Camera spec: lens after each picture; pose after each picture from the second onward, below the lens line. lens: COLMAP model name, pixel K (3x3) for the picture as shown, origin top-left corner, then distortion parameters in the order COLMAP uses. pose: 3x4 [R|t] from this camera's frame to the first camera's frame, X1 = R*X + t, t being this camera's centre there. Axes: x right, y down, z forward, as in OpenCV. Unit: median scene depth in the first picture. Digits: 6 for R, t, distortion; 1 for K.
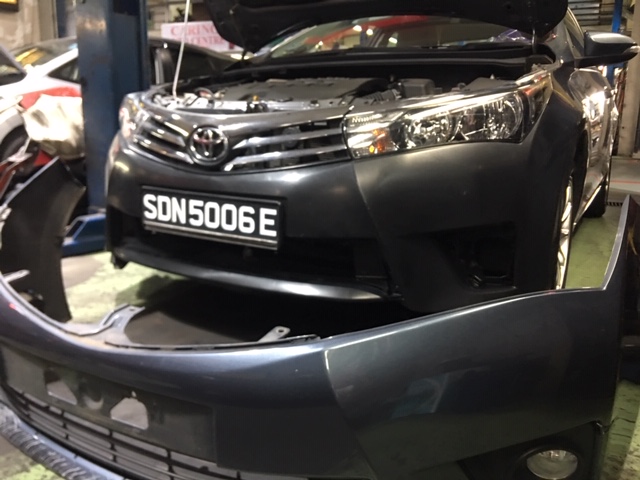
lens RADIAL K [[541.8, 0, 317.6], [0, 541.8, 237.1], [0, 0, 1]] dist [0.022423, -0.012033]
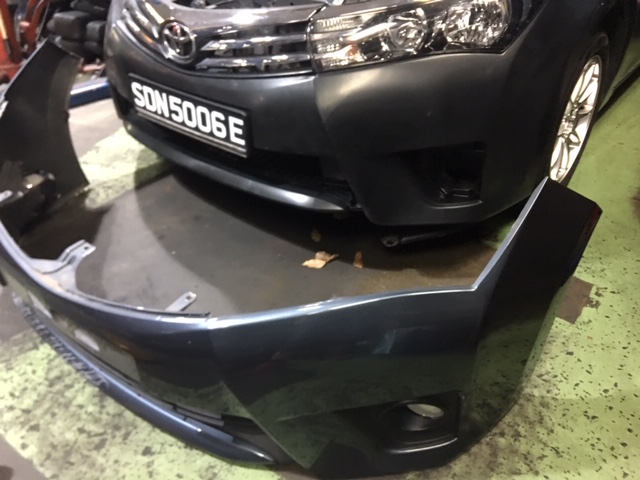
lens RADIAL K [[541.8, 0, 322.5], [0, 541.8, 238.6], [0, 0, 1]] dist [0.022423, -0.012033]
pose [[0.989520, 0.063471, -0.129696, 0.204633], [-0.009032, 0.923658, 0.383113, -0.222837], [0.144111, -0.377926, 0.914551, 0.012972]]
